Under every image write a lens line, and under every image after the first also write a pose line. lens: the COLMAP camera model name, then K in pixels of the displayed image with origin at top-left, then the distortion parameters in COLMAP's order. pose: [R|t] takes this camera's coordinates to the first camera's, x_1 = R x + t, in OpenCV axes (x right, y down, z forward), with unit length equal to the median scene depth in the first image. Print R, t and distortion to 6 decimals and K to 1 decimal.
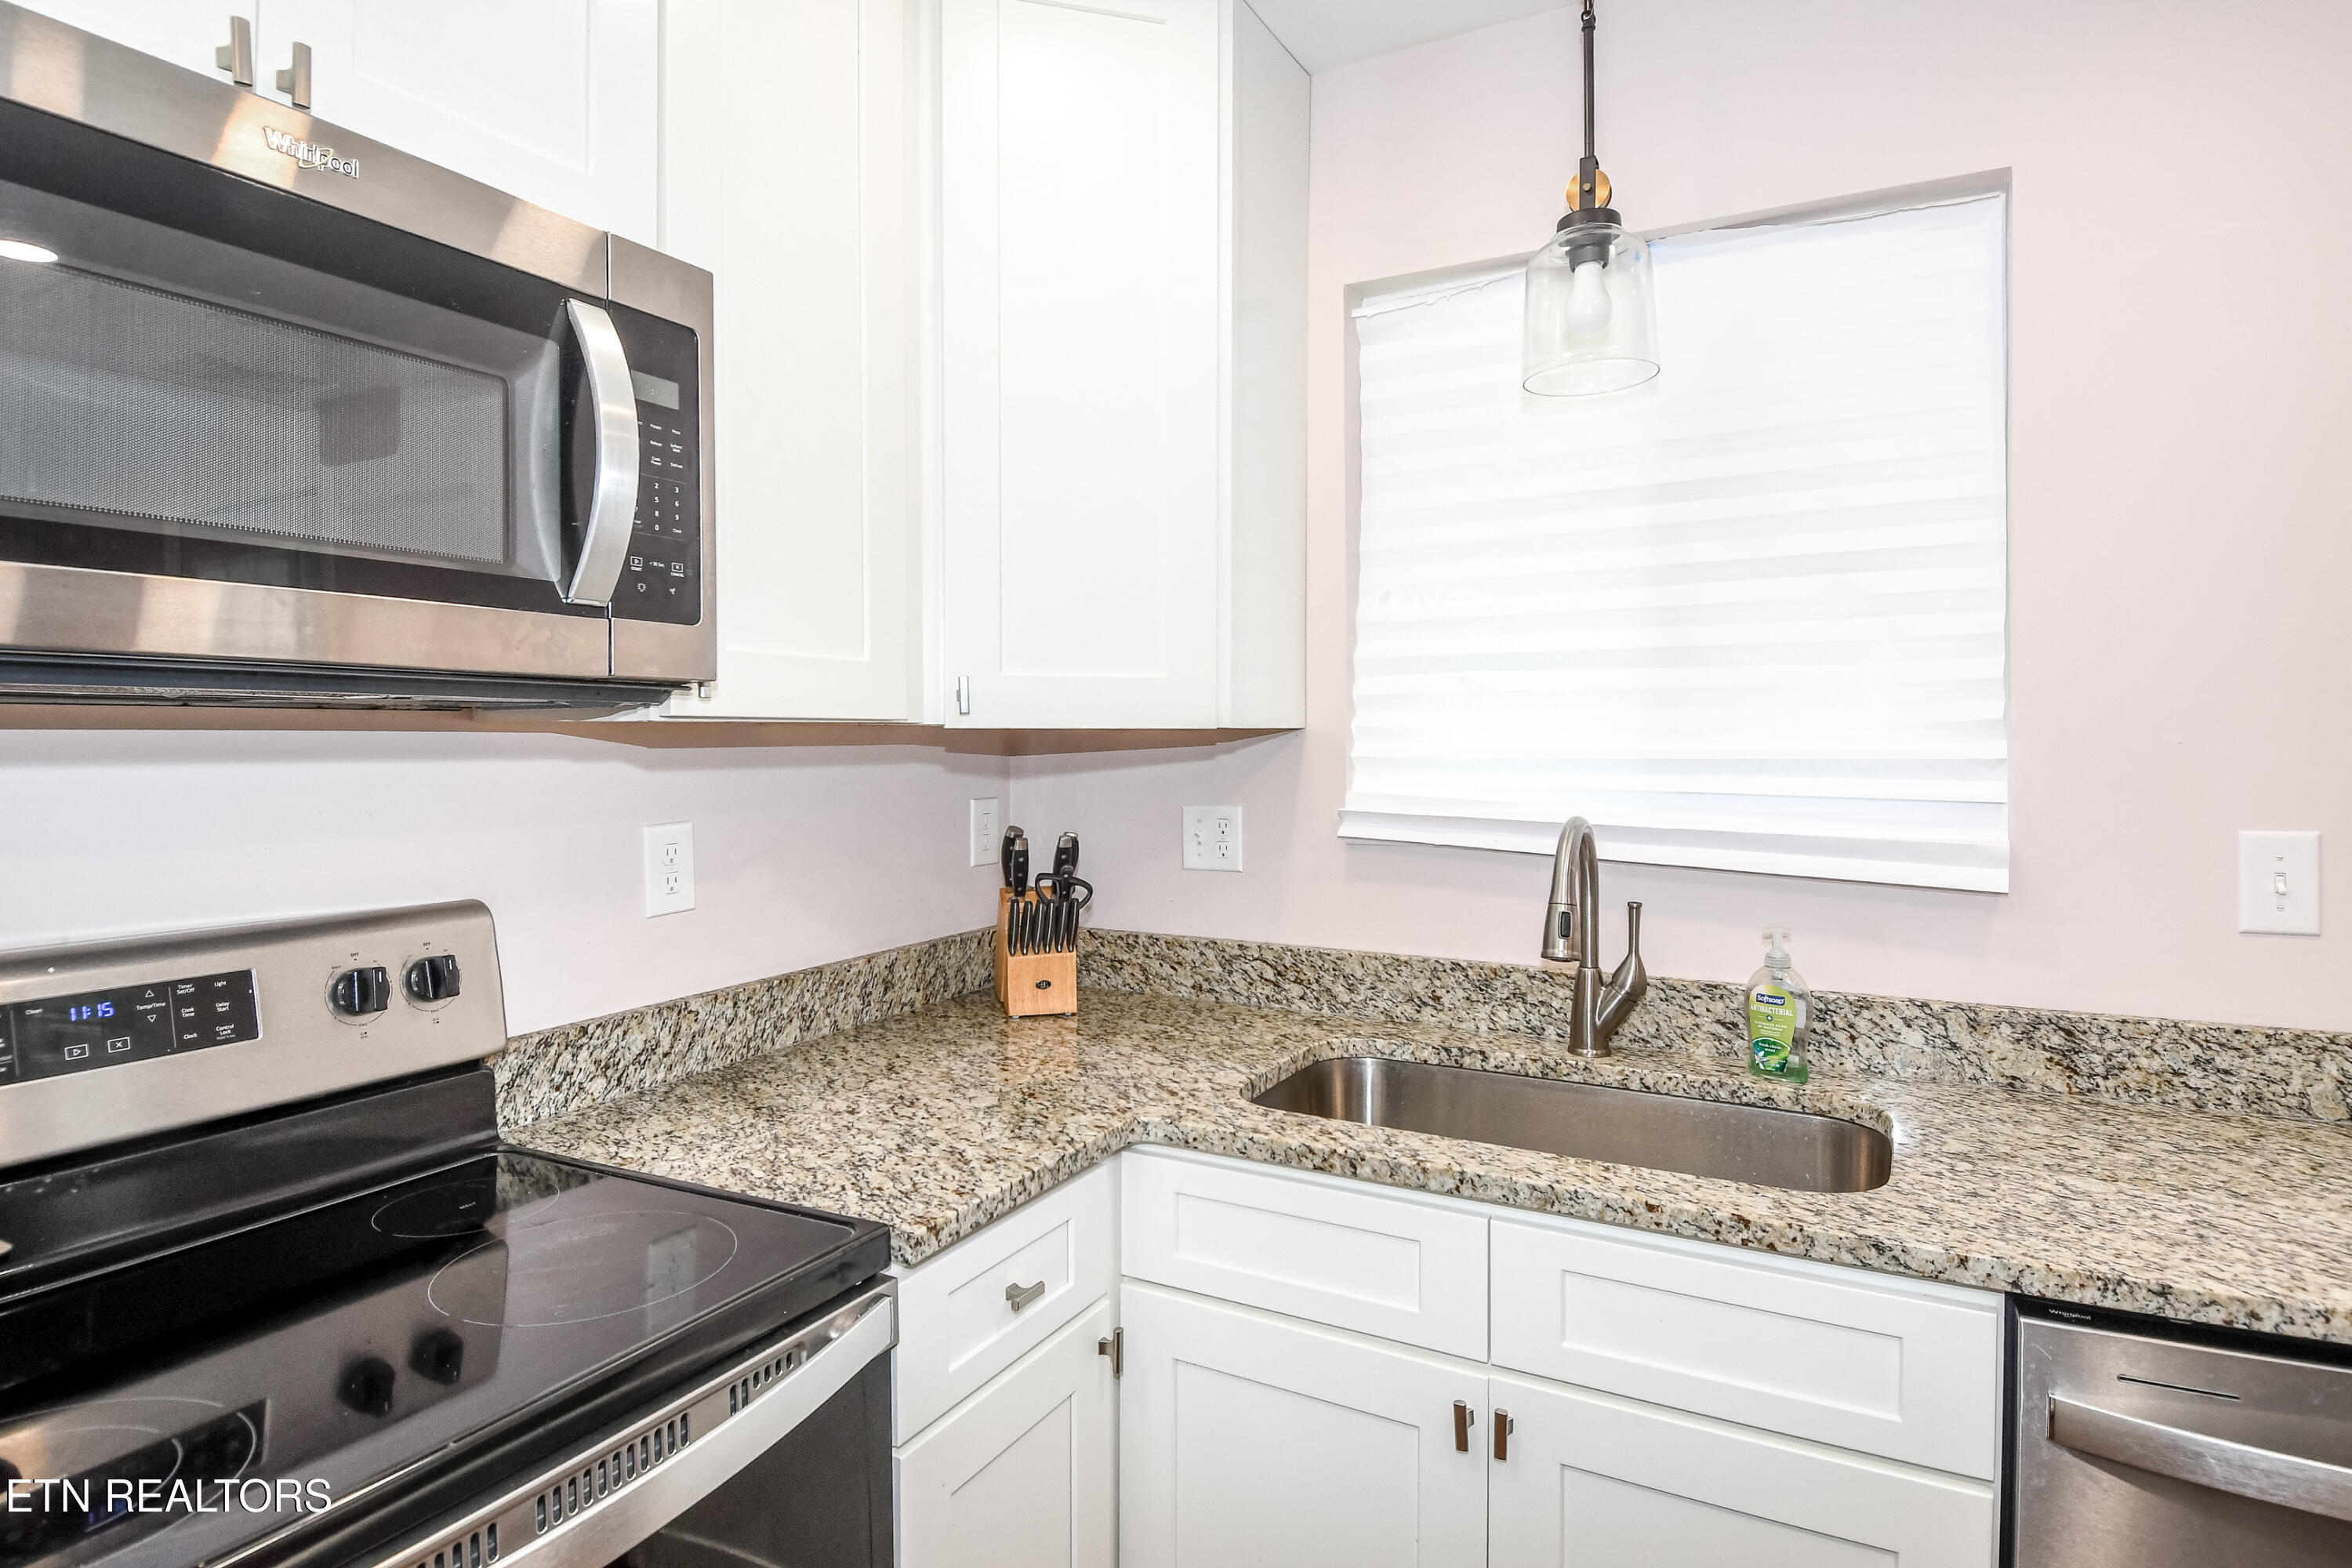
lens RADIAL K [[1282.0, 0, 1173.2], [0, 1282.0, 722.6], [0, 0, 1]] dist [-0.022196, -0.000762]
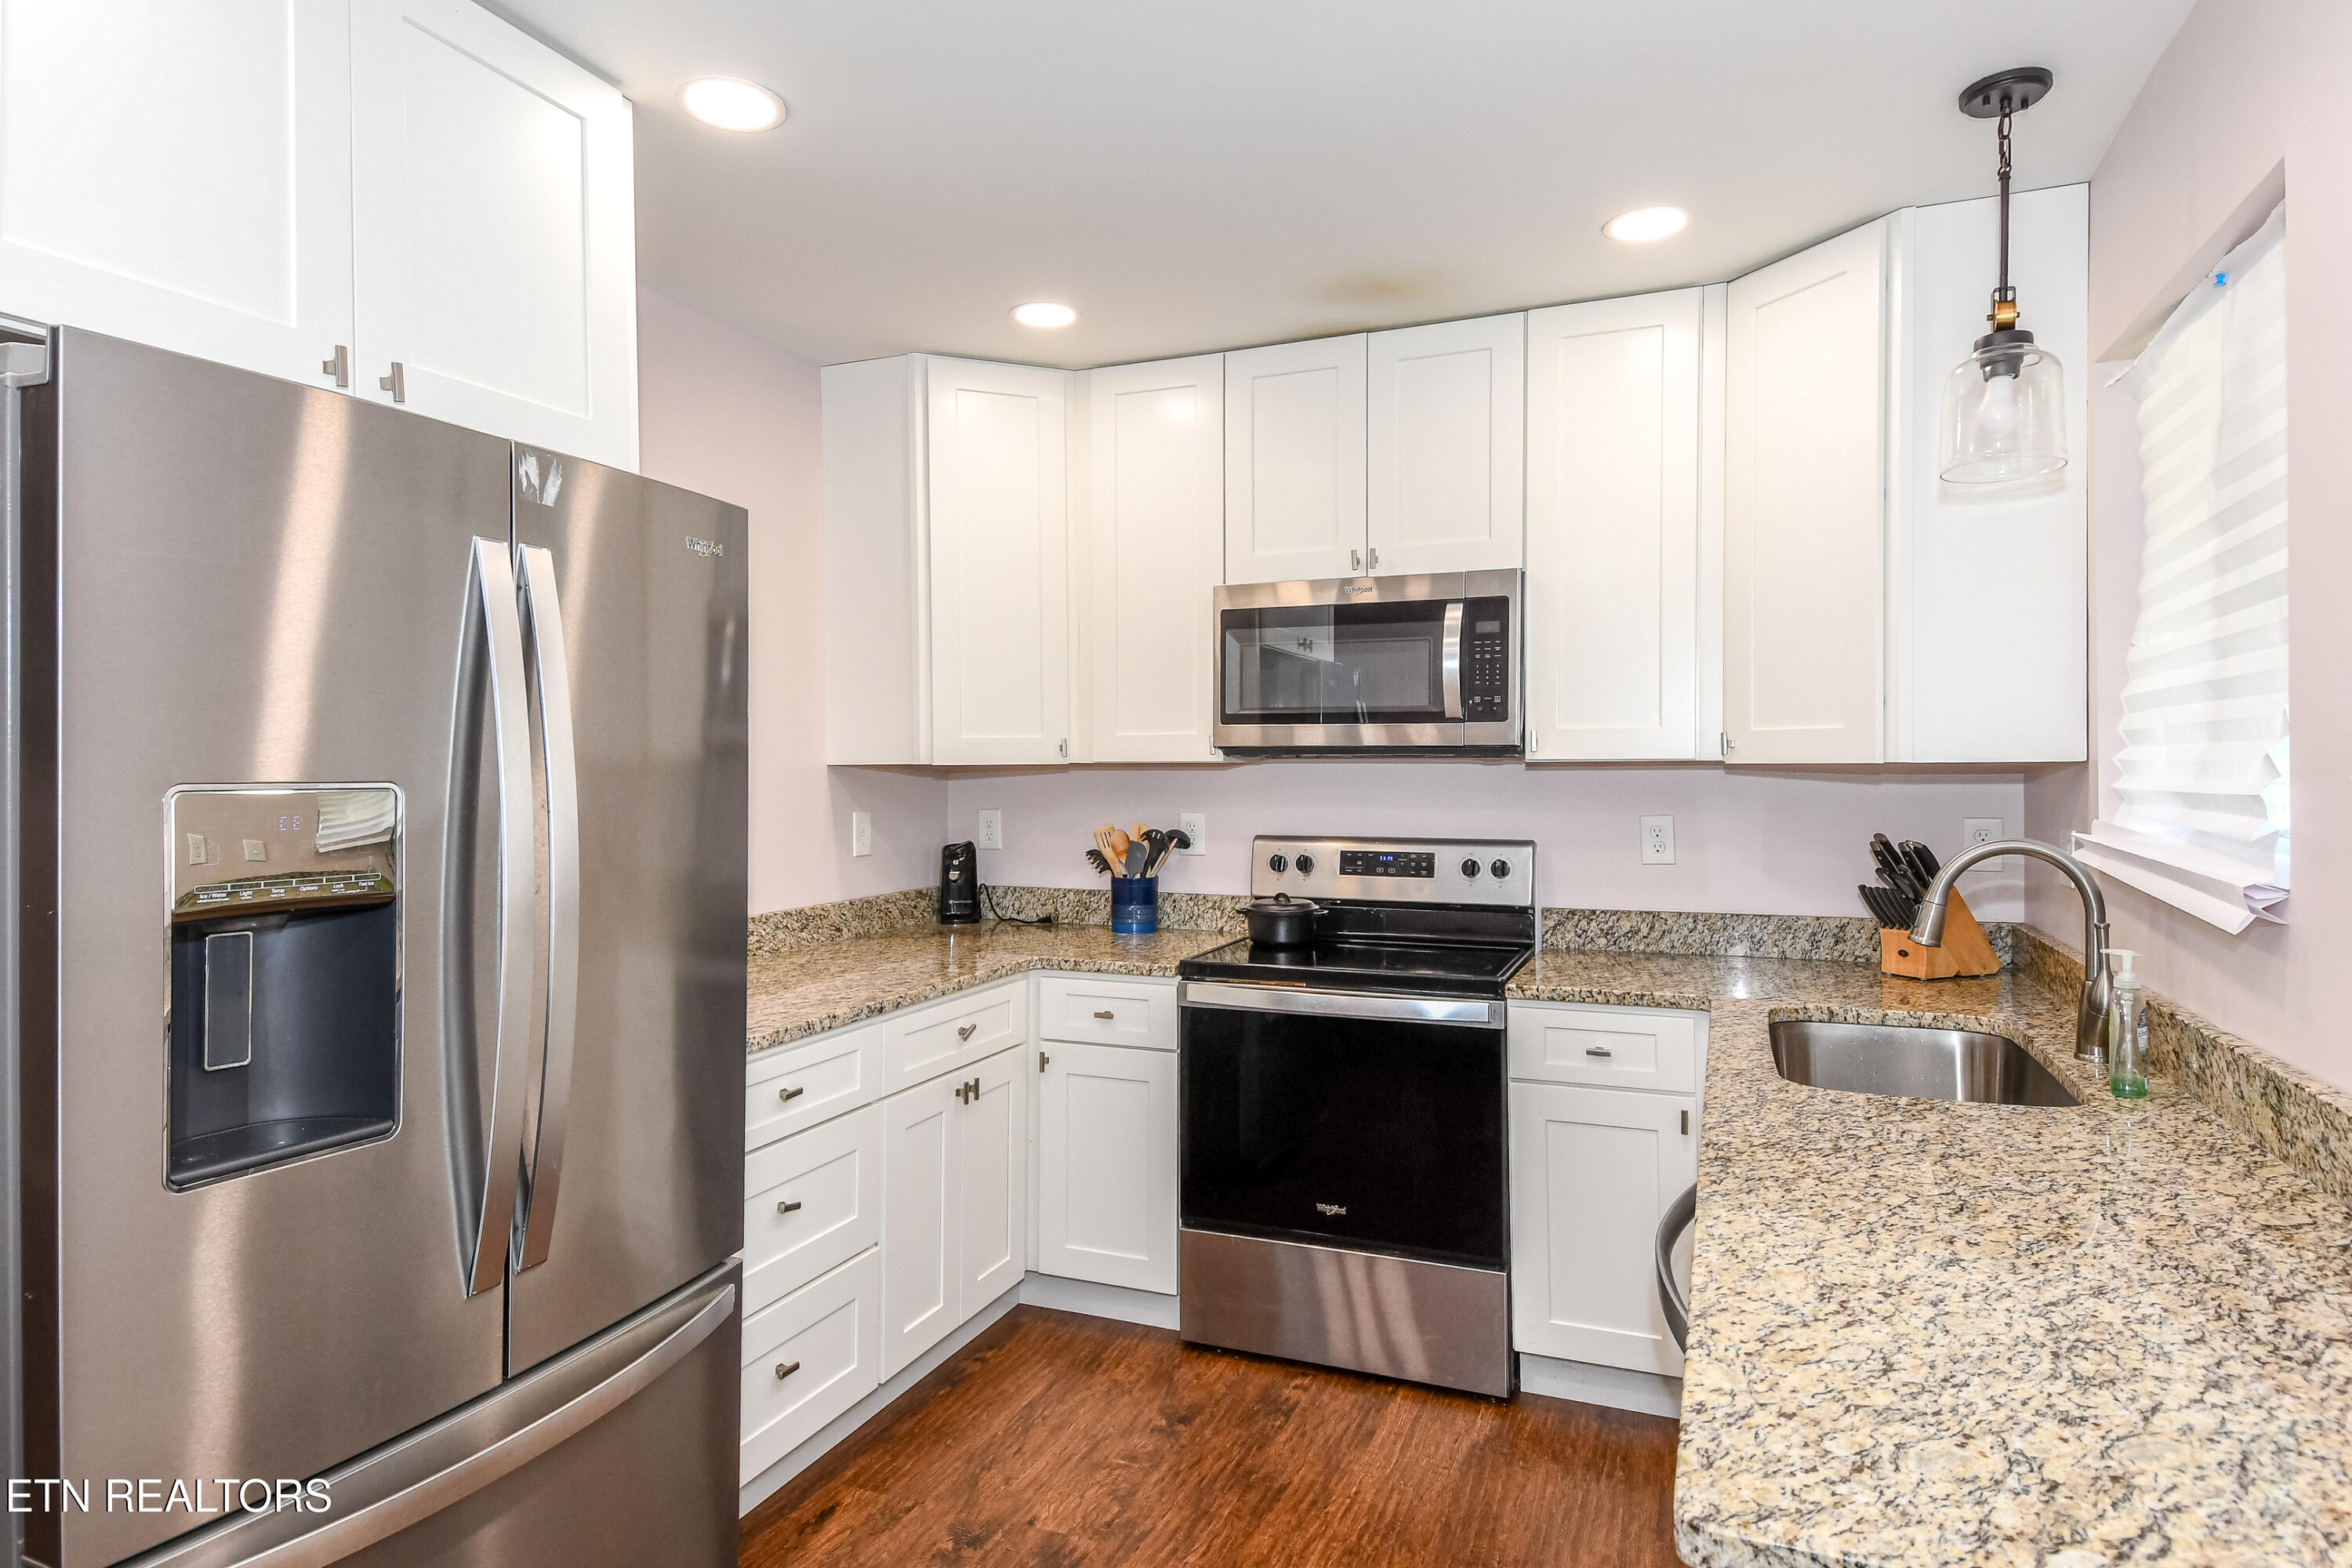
lens RADIAL K [[1394.9, 0, 1155.4], [0, 1394.9, 774.8], [0, 0, 1]] dist [0.070687, -0.054324]
pose [[0.101509, 0.000484, -0.994834, 1.874074], [0.002742, 0.999996, 0.000767, 0.017156], [0.994831, -0.002806, 0.101507, 0.072319]]
